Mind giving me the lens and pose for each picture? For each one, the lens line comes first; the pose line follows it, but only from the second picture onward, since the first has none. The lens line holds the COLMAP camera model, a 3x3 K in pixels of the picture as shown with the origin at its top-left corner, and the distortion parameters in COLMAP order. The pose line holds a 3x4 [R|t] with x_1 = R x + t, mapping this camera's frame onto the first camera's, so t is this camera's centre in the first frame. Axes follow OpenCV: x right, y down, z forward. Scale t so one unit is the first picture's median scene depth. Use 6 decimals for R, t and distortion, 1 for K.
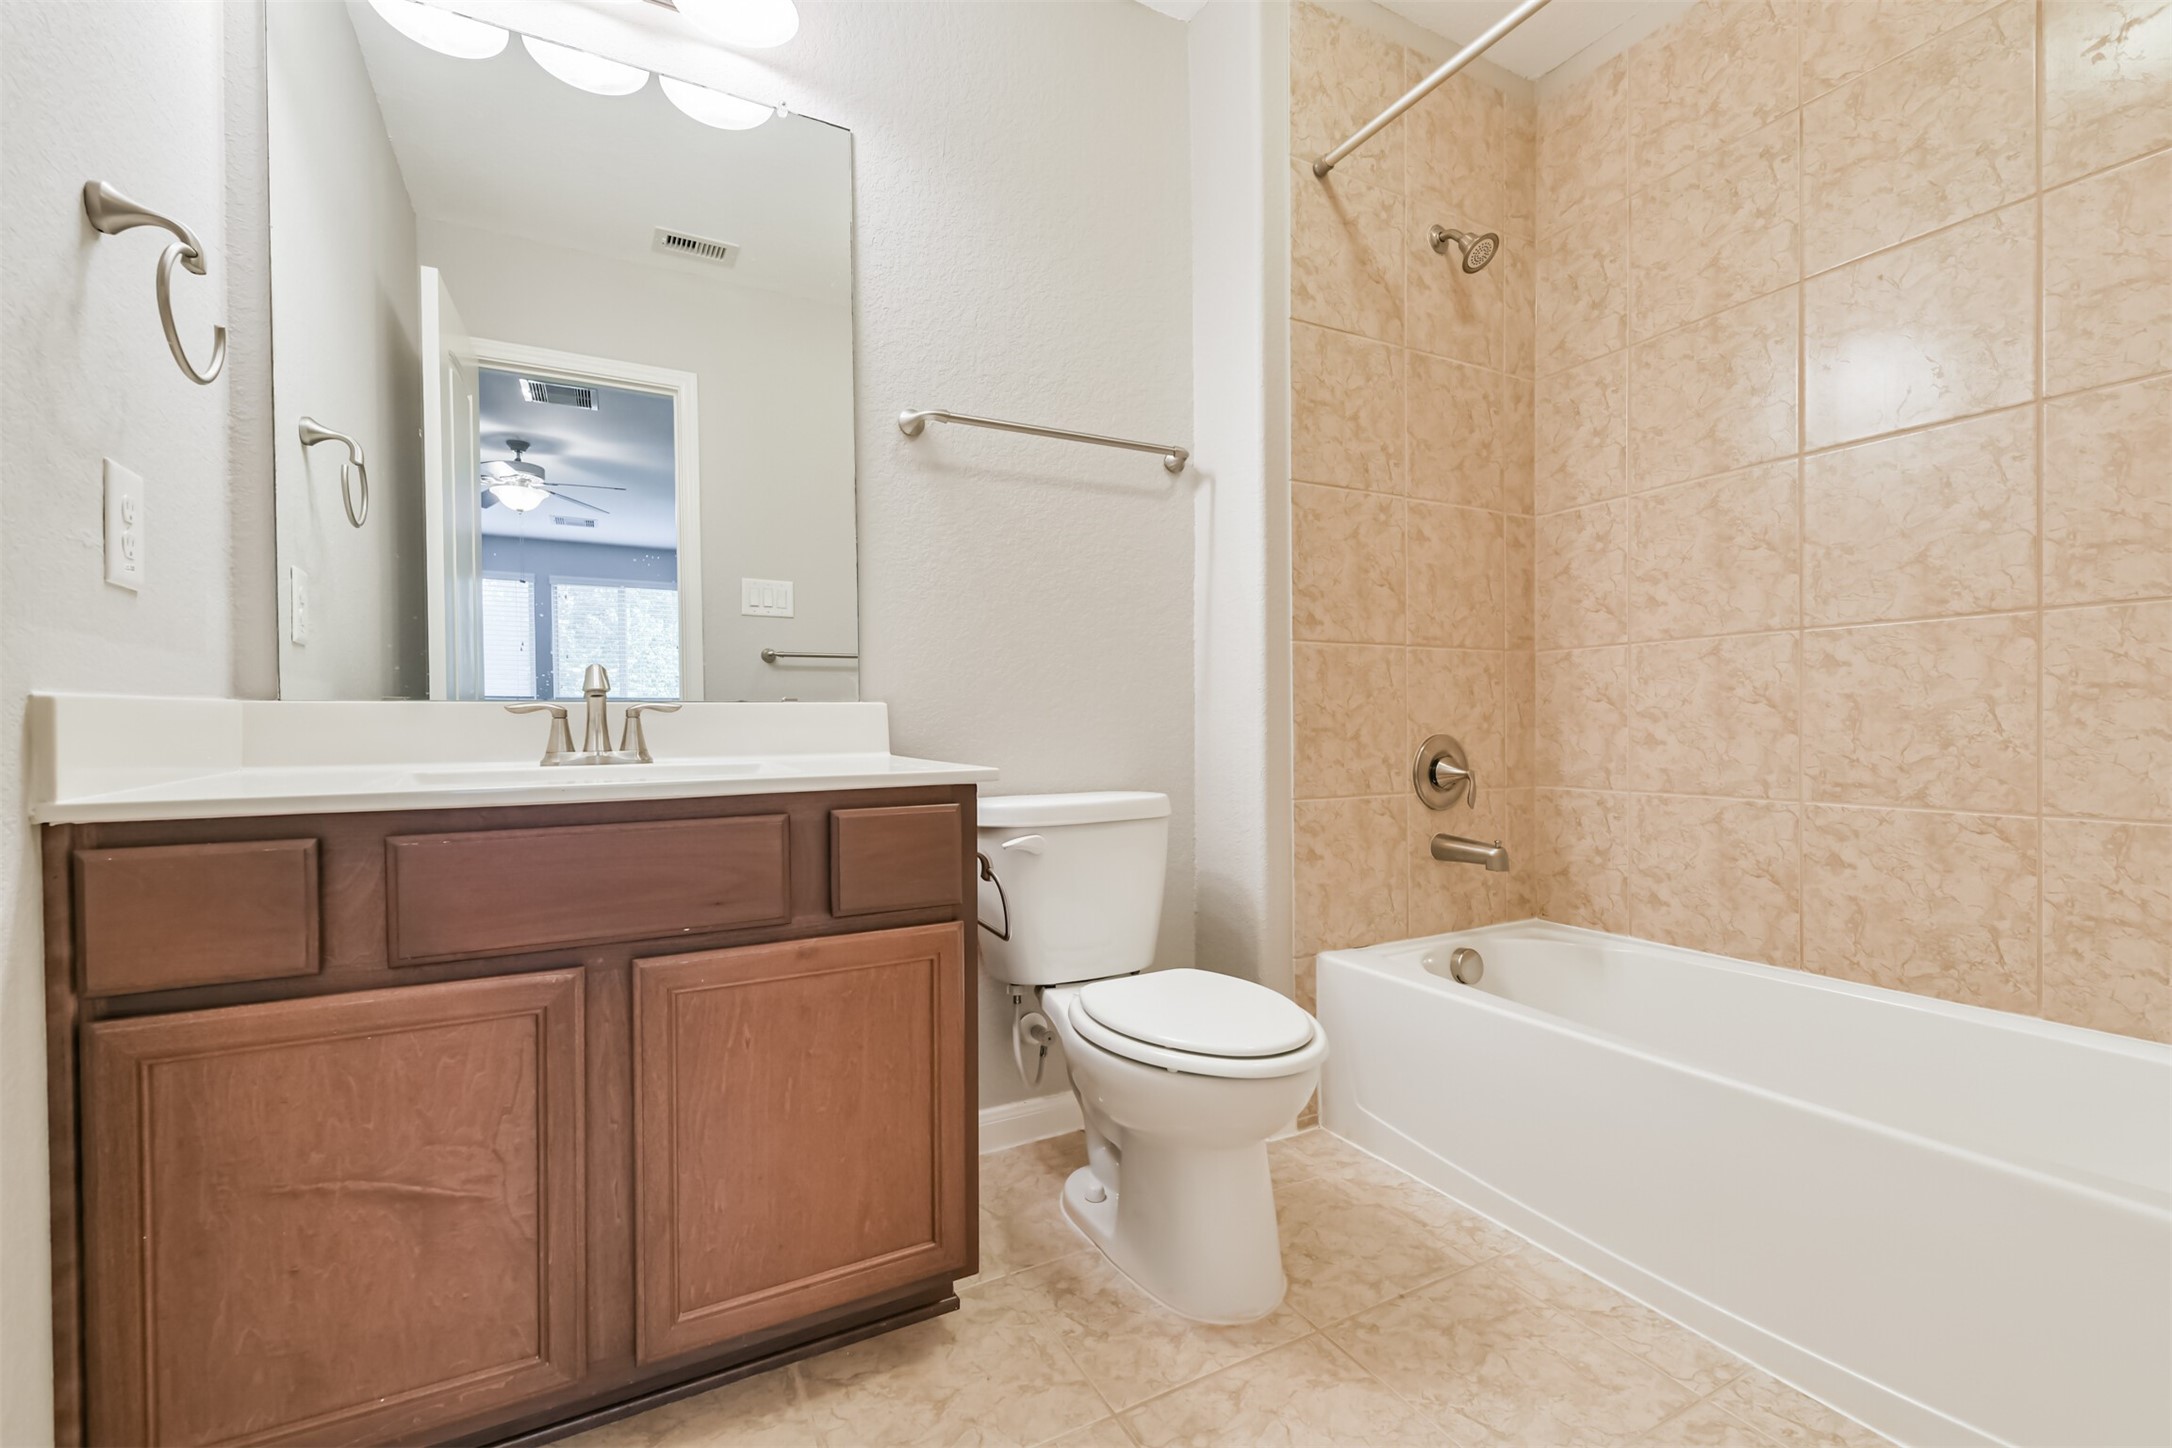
lens RADIAL K [[936.6, 0, 1084.8], [0, 936.6, 725.8], [0, 0, 1]] dist [0.010999, -0.007053]
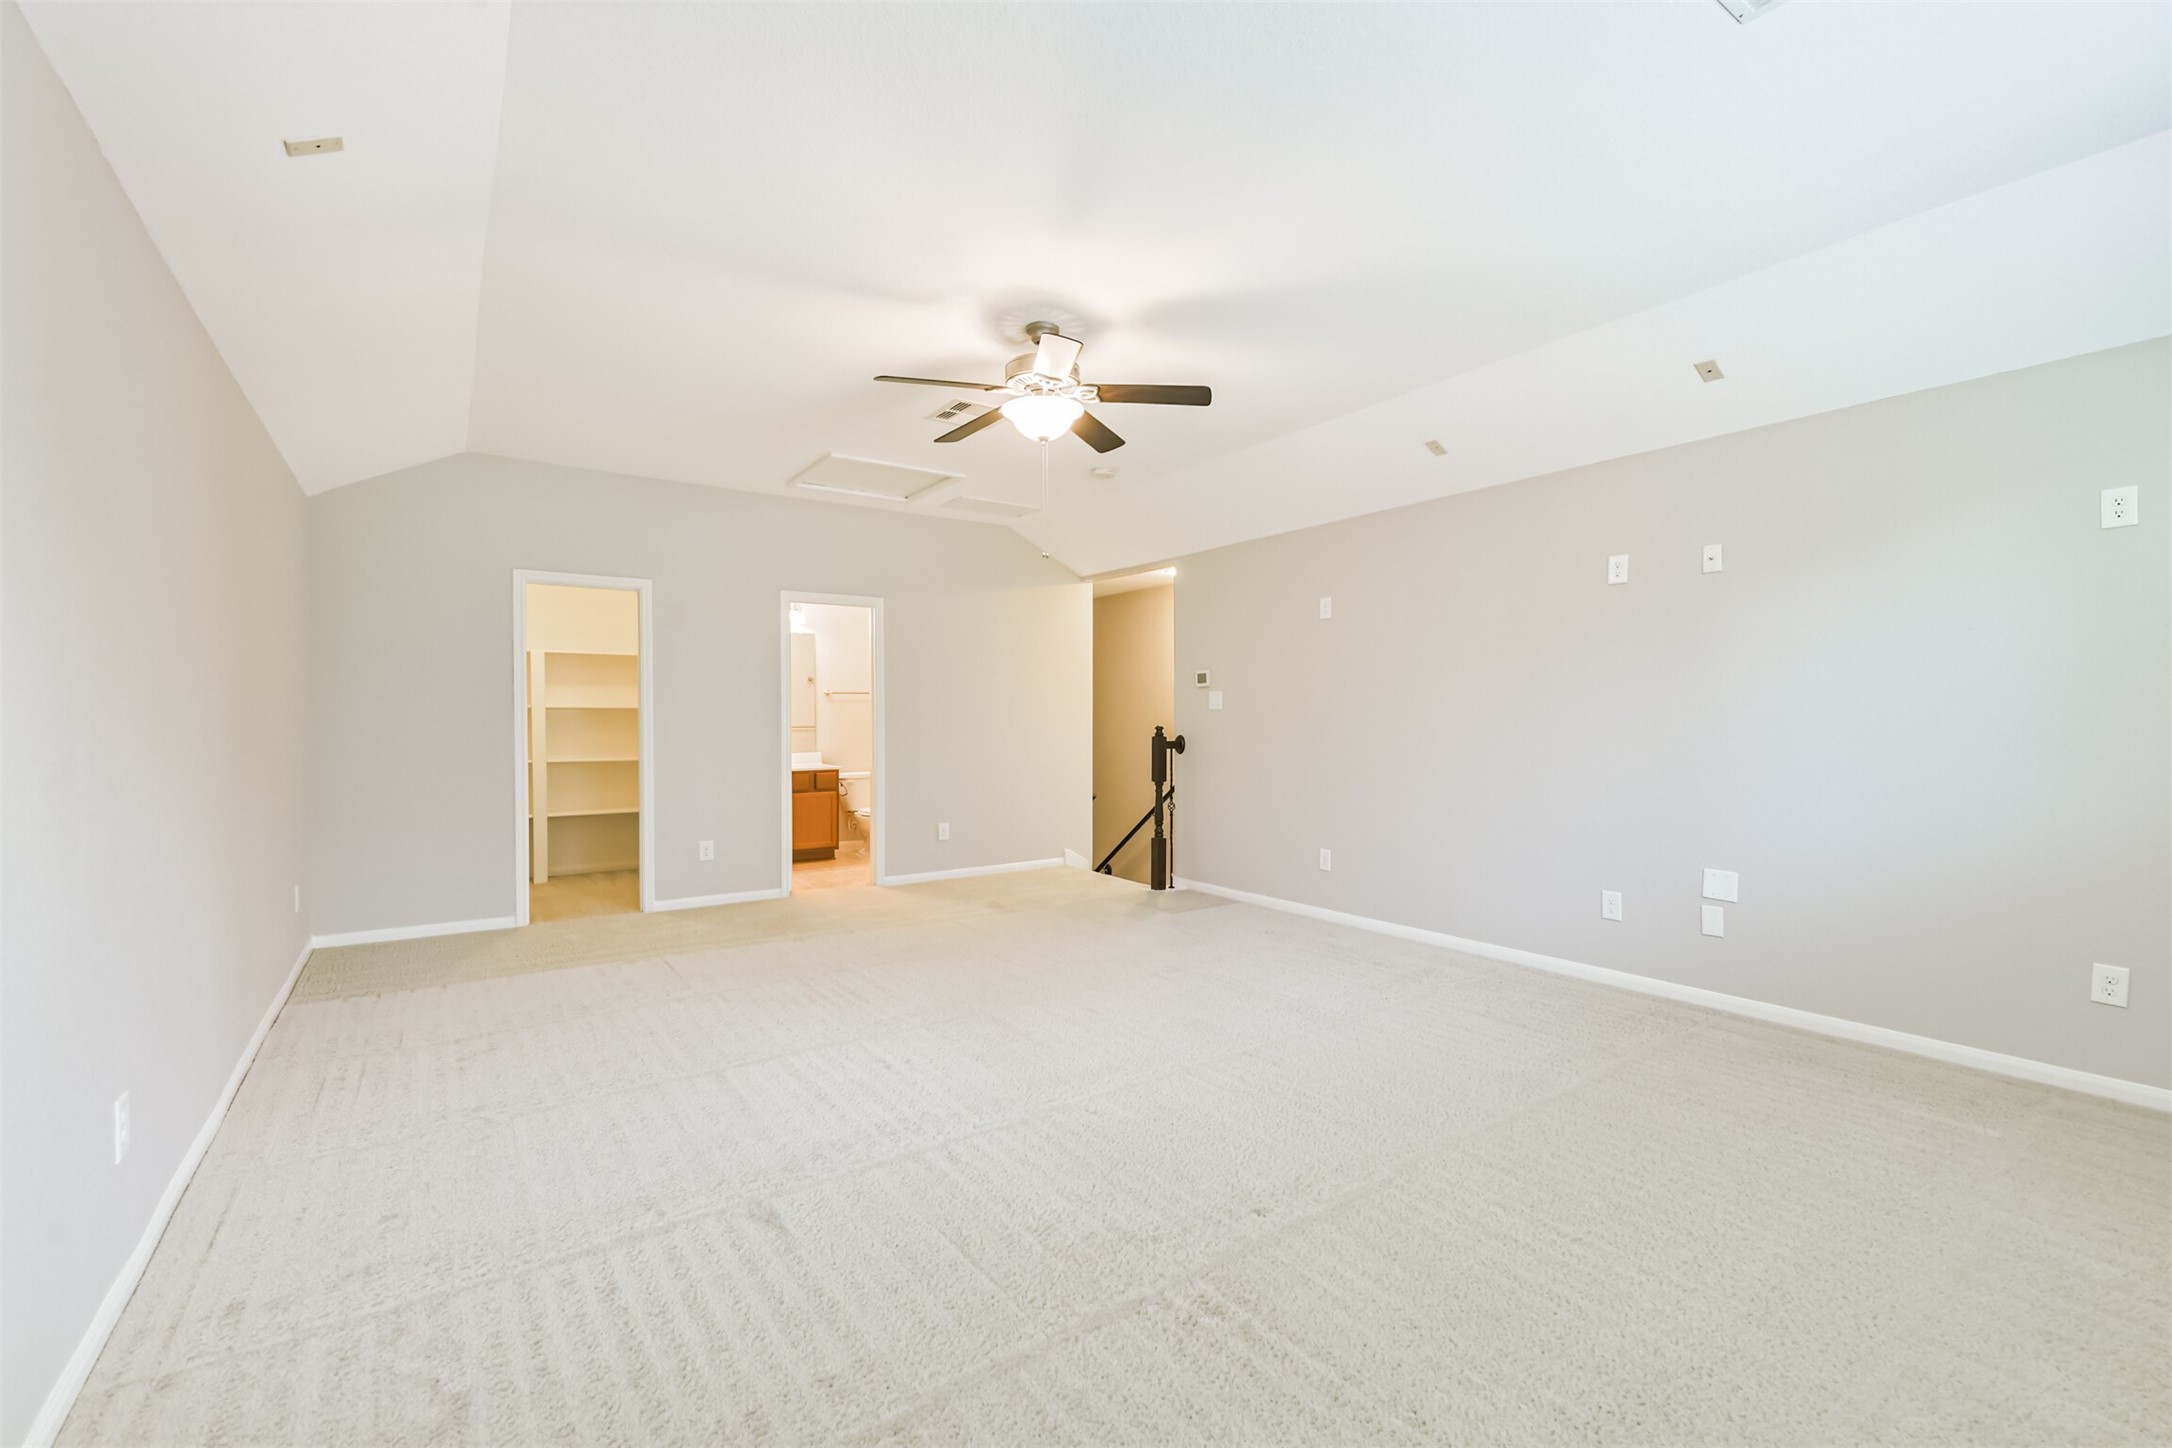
lens RADIAL K [[936.6, 0, 1086.1], [0, 936.6, 725.1], [0, 0, 1]] dist [0.010999, -0.007053]
pose [[0.995591, -0.001017, 0.093791, 0.925359], [0.000813, 0.999997, 0.002213, -0.244189], [-0.093793, -0.002127, 0.995589, -5.266647]]
